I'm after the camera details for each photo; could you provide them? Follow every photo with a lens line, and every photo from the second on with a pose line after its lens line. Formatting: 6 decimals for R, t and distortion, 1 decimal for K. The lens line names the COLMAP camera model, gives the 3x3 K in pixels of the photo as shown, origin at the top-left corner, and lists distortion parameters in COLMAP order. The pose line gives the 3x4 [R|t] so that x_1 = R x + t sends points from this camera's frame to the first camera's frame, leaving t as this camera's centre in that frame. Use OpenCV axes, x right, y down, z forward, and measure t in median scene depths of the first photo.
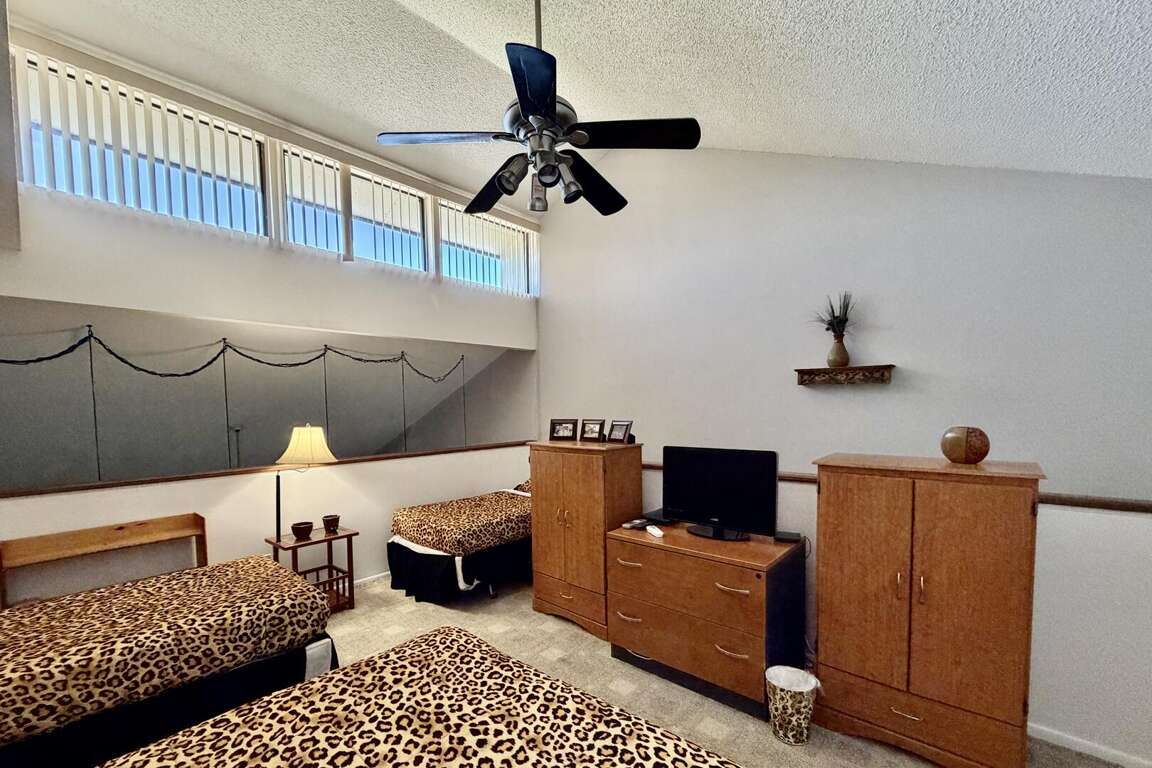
lens RADIAL K [[481.4, 0, 573.0], [0, 481.4, 430.6], [0, 0, 1]] dist [0.001159, 0.000034]
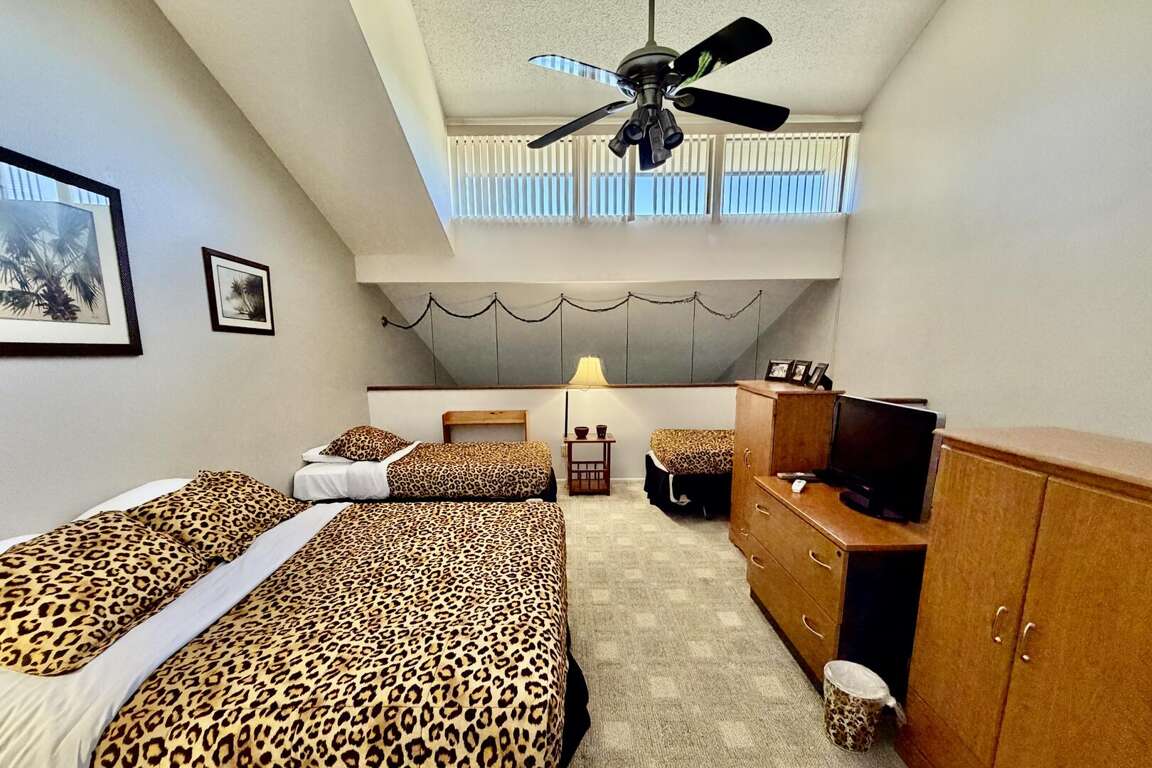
lens RADIAL K [[461.9, 0, 571.2], [0, 461.9, 430.1], [0, 0, 1]] dist [0.001287, 0.000110]
pose [[0.670226, 0.148323, -0.727185, 0.392852], [-0.042955, 0.985936, 0.161509, -0.014858], [0.740913, -0.077011, 0.667171, 0.077008]]
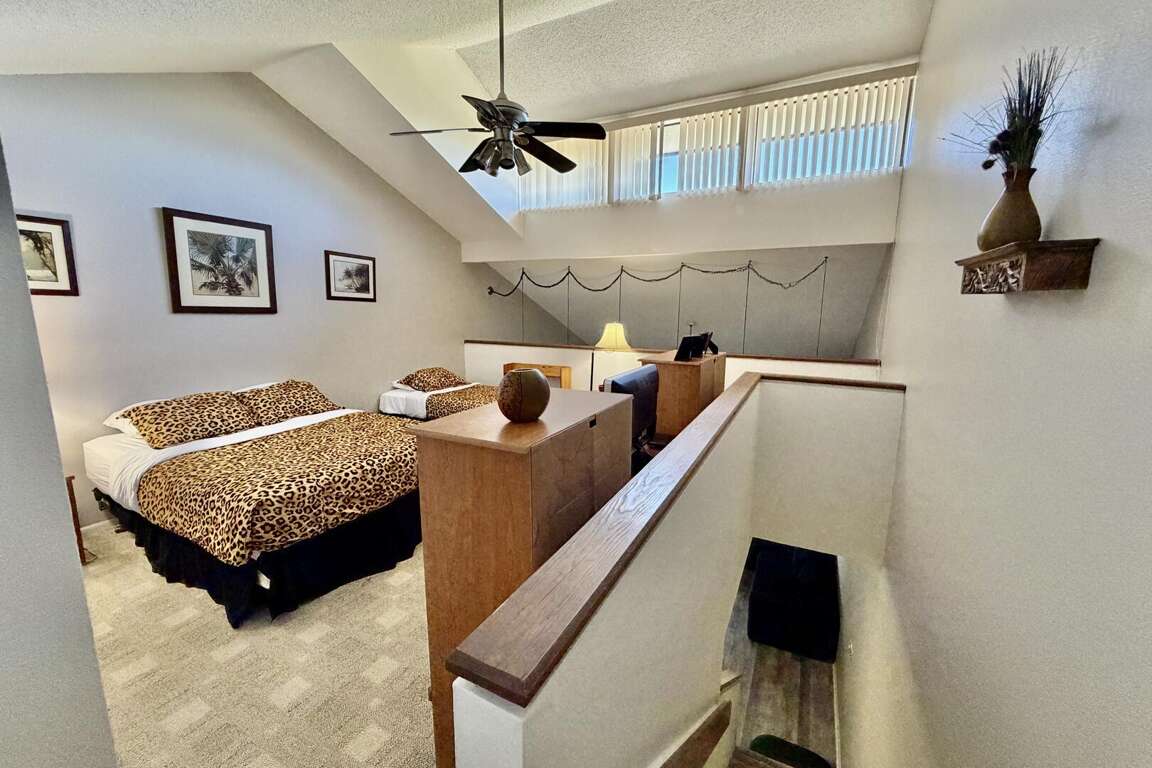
lens RADIAL K [[459.7, 0, 571.5], [0, 459.7, 384.7], [0, 0, 1]] dist [-0.001055, -0.000186]
pose [[0.240594, 0.182079, -0.953395, 0.836782], [-0.064792, 0.983069, 0.171396, -0.059193], [0.968461, 0.020535, 0.248318, 0.514512]]
